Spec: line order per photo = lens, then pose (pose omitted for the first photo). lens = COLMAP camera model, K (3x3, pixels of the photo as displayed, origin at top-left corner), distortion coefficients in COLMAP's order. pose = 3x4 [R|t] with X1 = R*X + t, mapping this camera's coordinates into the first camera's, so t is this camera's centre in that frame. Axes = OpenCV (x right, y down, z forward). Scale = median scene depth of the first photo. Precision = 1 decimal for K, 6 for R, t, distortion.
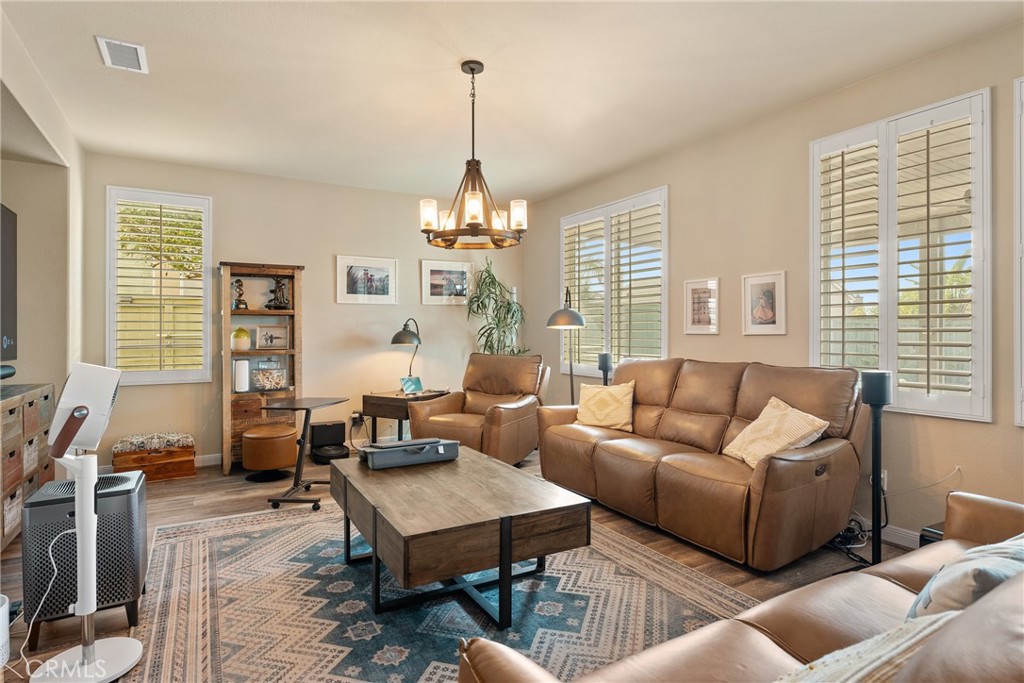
lens RADIAL K [[538.7, 0, 509.7], [0, 538.7, 332.8], [0, 0, 1]] dist [0.002745, 0.000184]
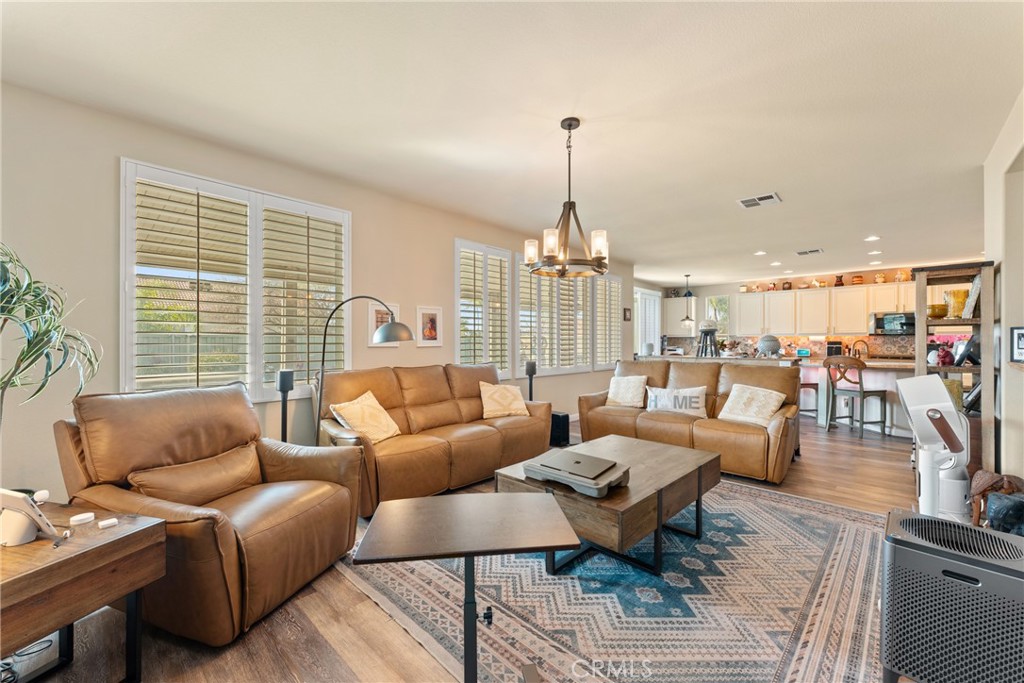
lens RADIAL K [[407.1, 0, 510.9], [0, 407.1, 341.7], [0, 0, 1]] dist [0.000915, -0.000018]
pose [[-0.276550, 0.002838, 0.960995, -0.805727], [0.000270, 0.999996, -0.002875, -0.008019], [-0.961000, -0.000536, -0.276550, 1.236583]]
